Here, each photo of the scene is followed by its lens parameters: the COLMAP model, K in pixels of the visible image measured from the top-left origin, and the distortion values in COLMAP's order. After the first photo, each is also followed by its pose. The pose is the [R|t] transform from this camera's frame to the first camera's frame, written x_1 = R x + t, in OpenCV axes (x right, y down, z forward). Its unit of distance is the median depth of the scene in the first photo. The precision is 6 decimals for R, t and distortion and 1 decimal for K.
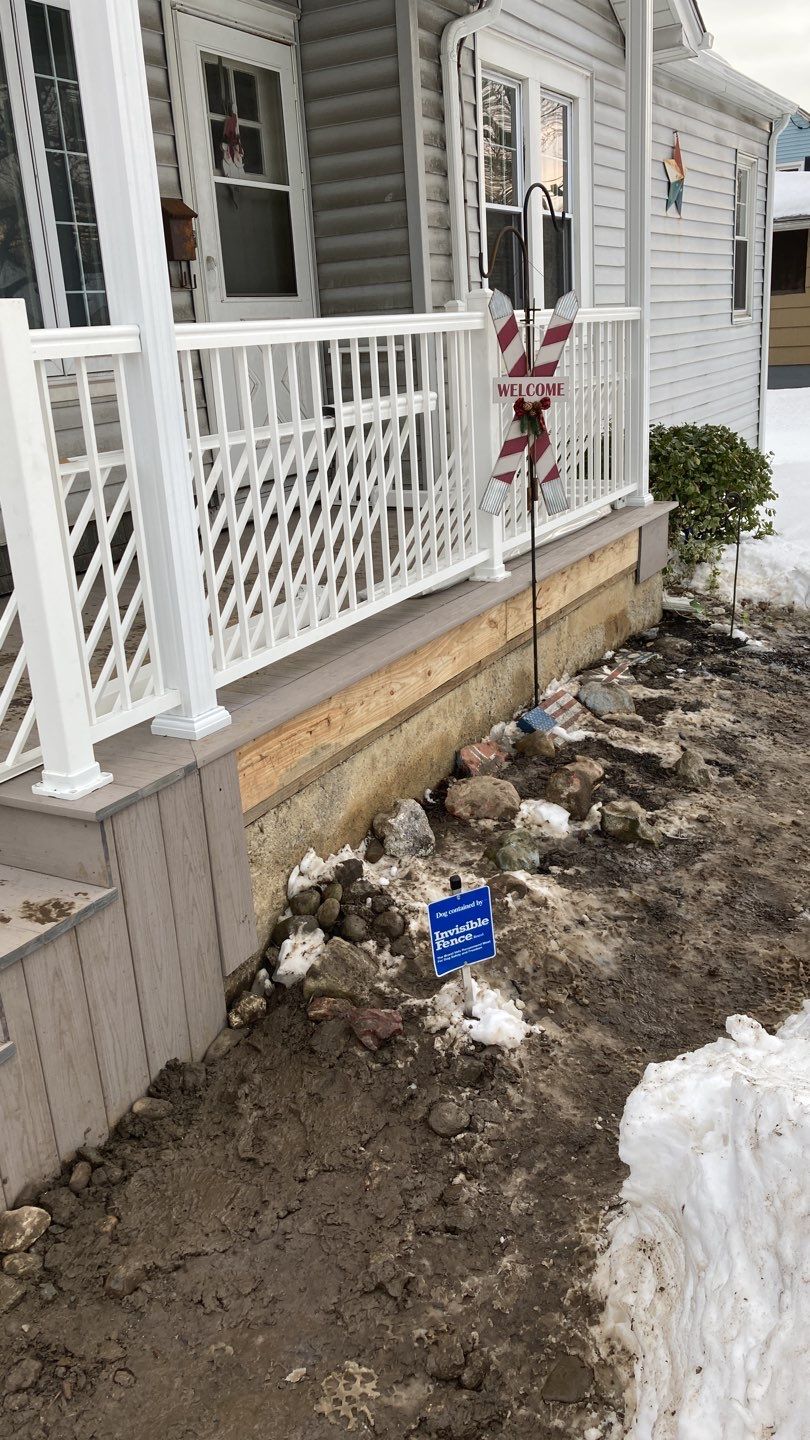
lens RADIAL K [[1194.4, 0, 405.0], [0, 1194.4, 720.0], [0, 0, 1]] dist [0.019880, 0.003415]
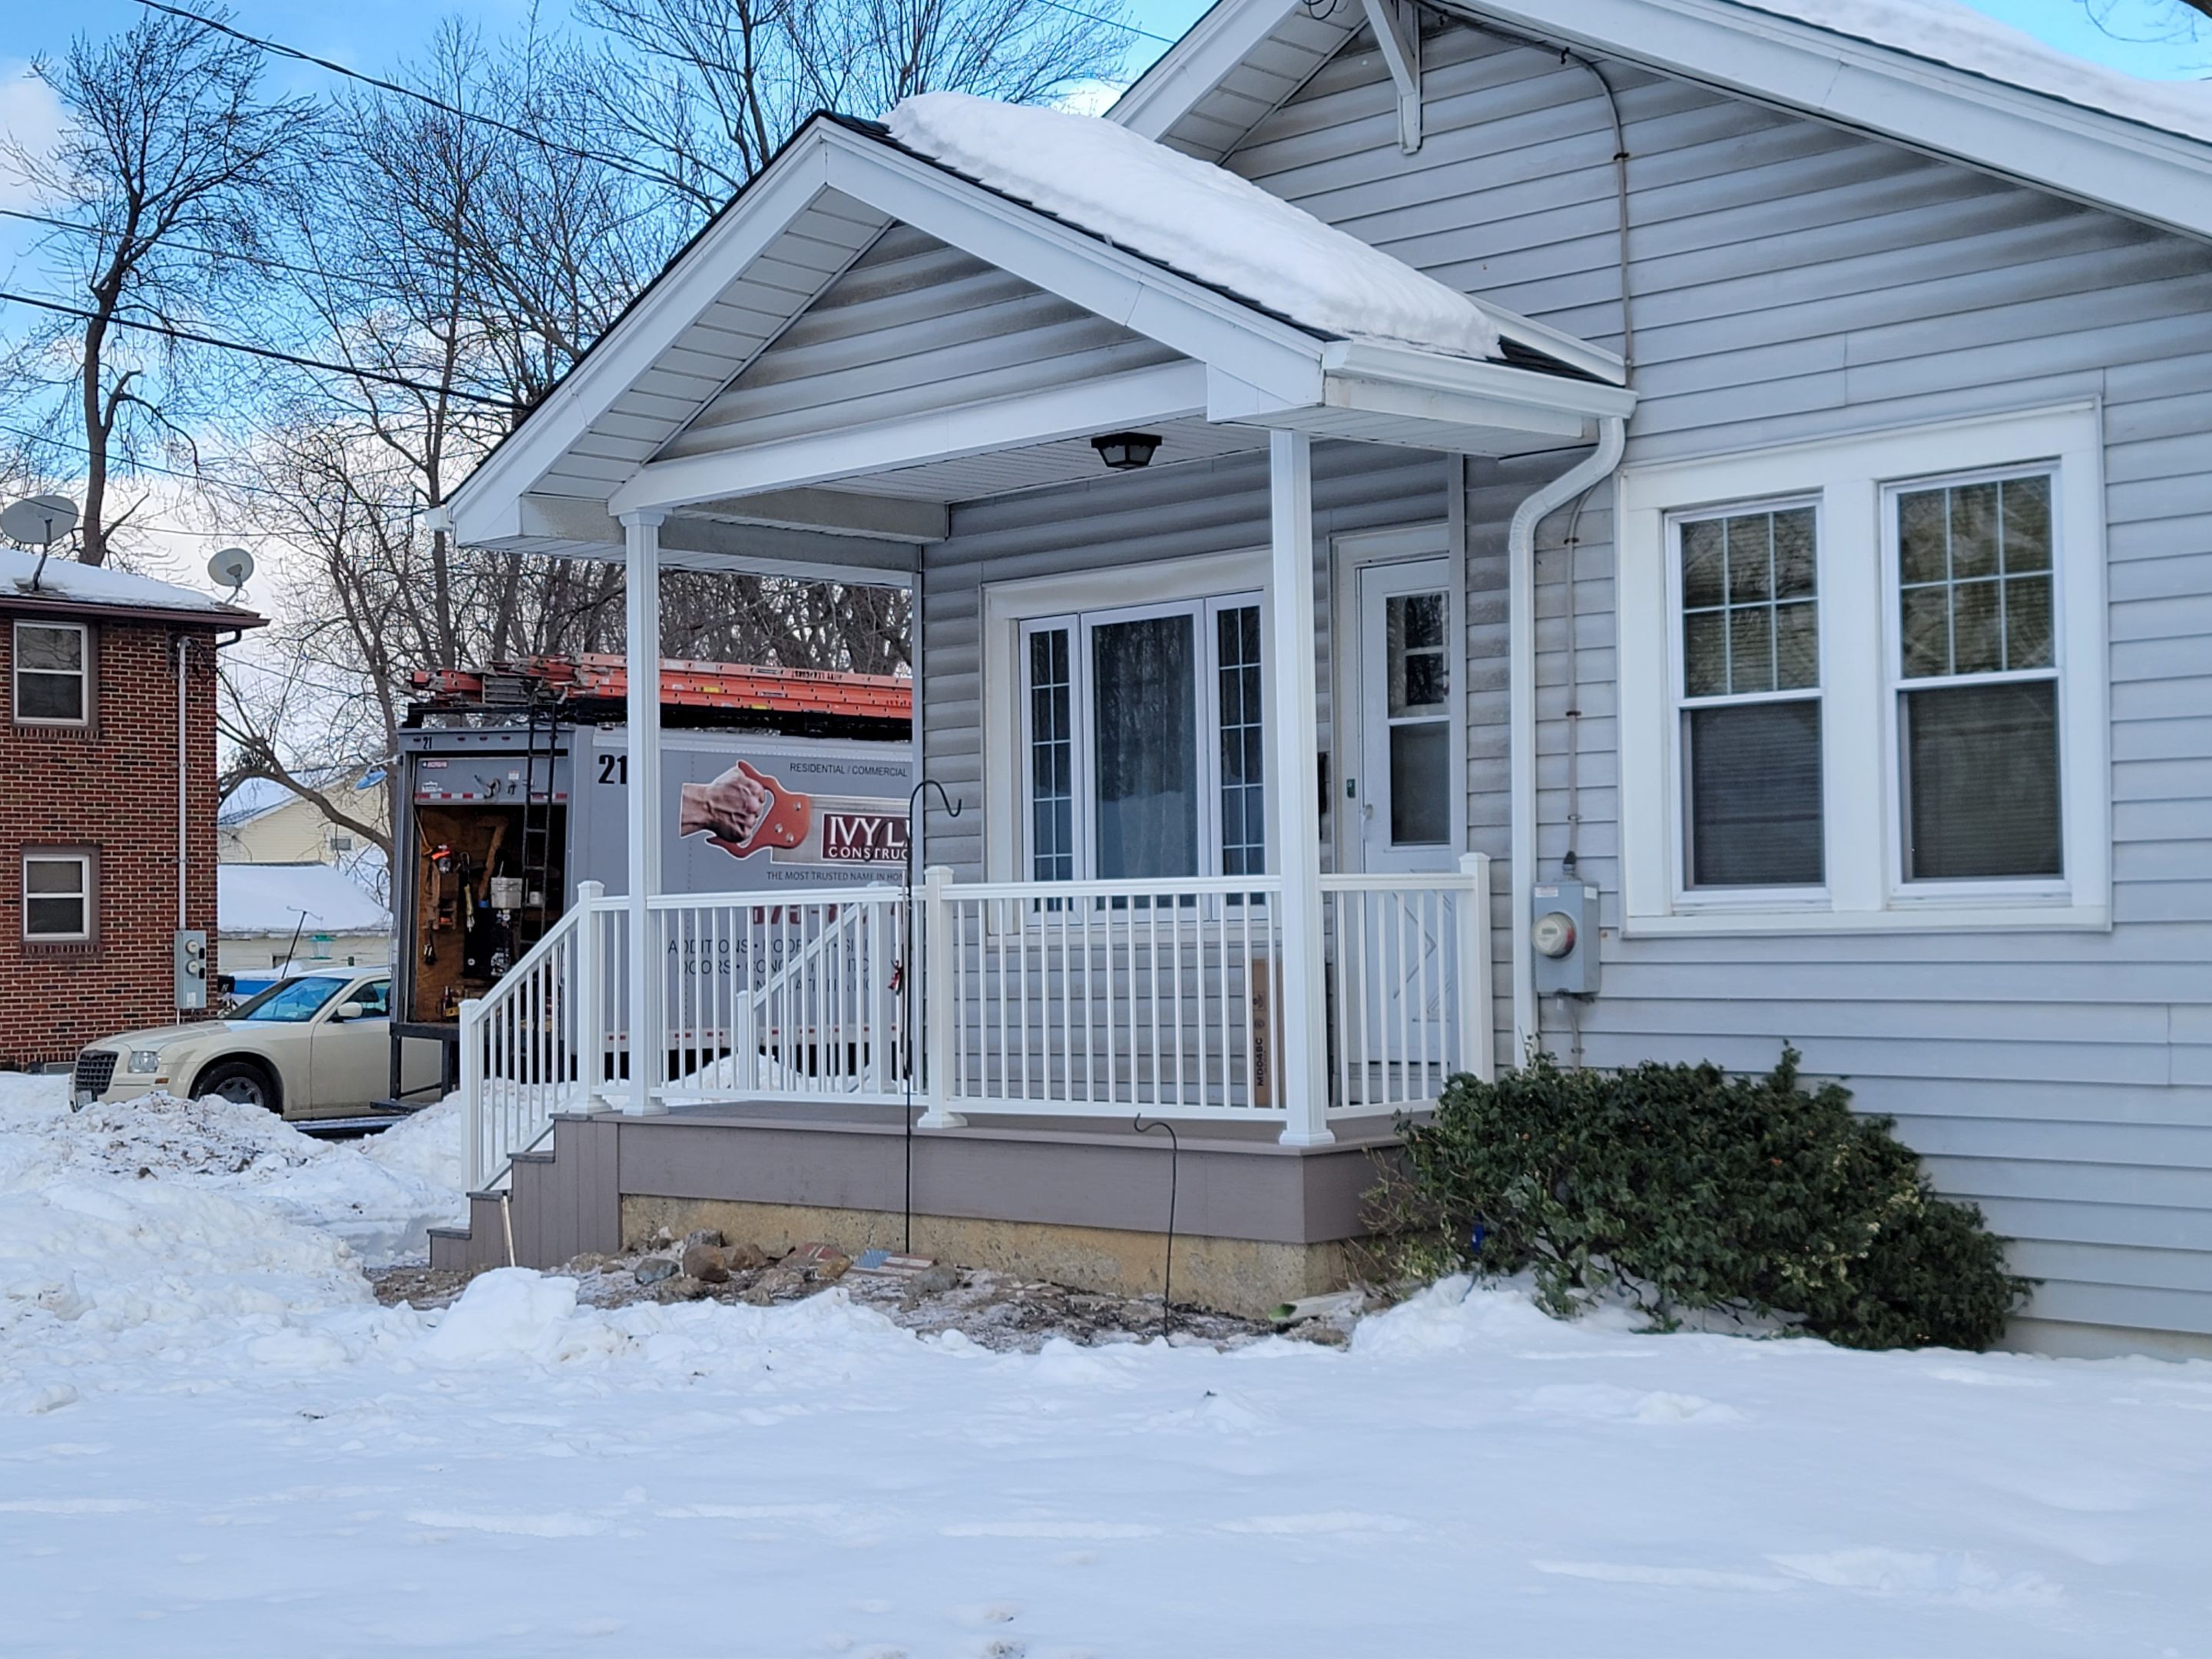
lens RADIAL K [[2920.1, 0, 1106.0], [0, 2920.1, 829.5], [0, 0, 1]] dist [-0.006720, -0.022888]
pose [[-0.268410, 0.018391, -0.963129, 1.950799], [-0.274009, 0.957059, 0.094638, -0.510127], [0.923512, 0.289308, -0.251845, 1.342159]]
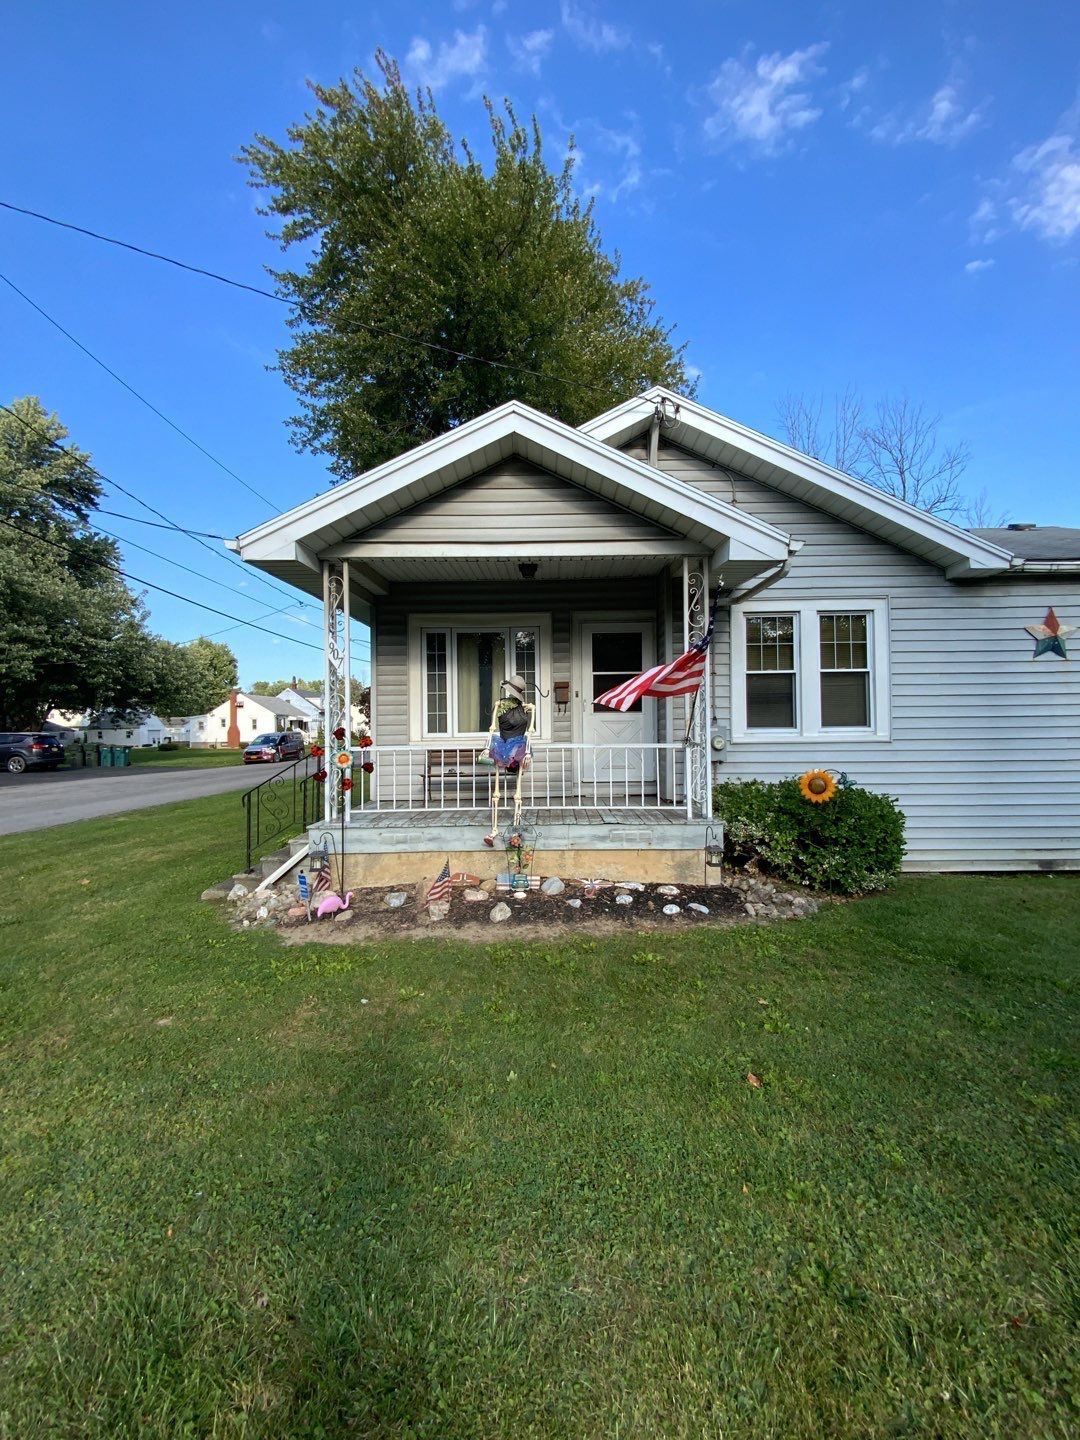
lens RADIAL K [[588.4, 0, 522.1], [0, 588.4, 722.6], [0, 0, 1]] dist [0.009779, -0.005634]
pose [[0.446414, 0.039100, -0.893972, 0.969555], [-0.291030, 0.951074, -0.103731, -0.148307], [0.846177, 0.306480, 0.435952, 0.290994]]
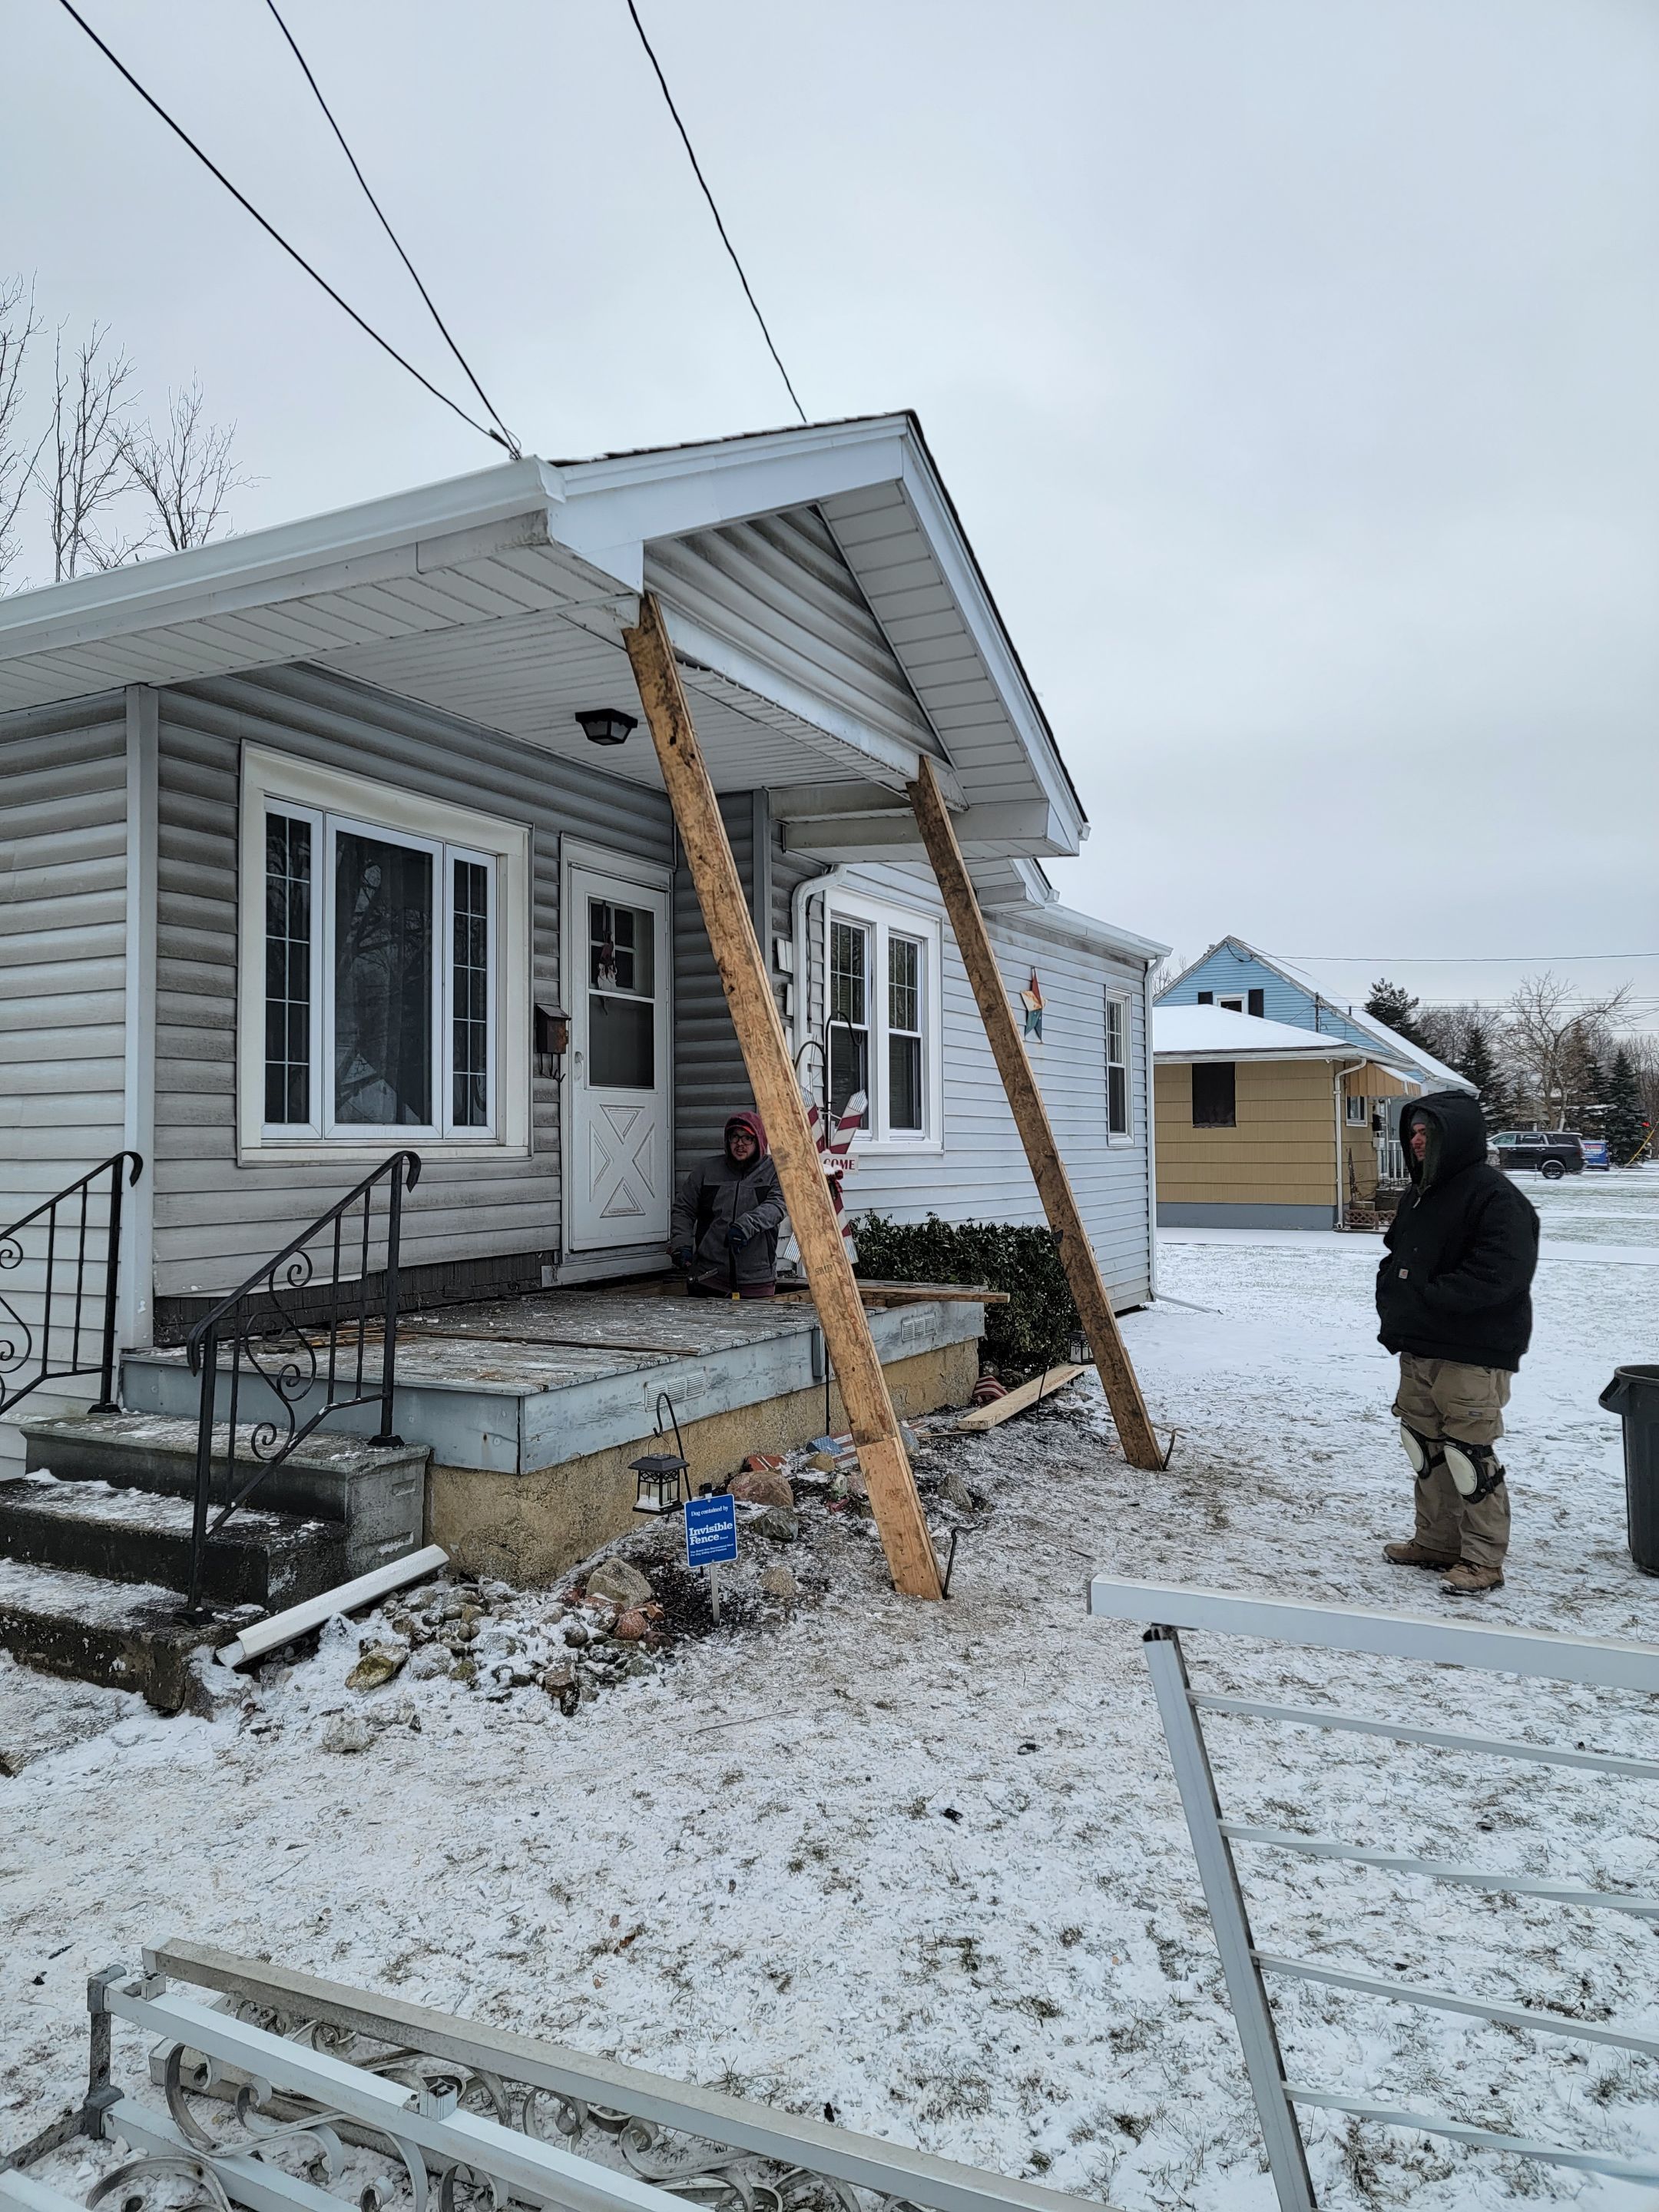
lens RADIAL K [[1539.1, 0, 833.5], [0, 1539.1, 1064.1], [0, 0, 1]] dist [0.074309, -0.000600]
pose [[0.998681, 0.050452, 0.009528, 0.068315], [-0.043515, 0.930196, -0.364476, 0.153264], [-0.027251, 0.363581, 0.931164, -0.381305]]
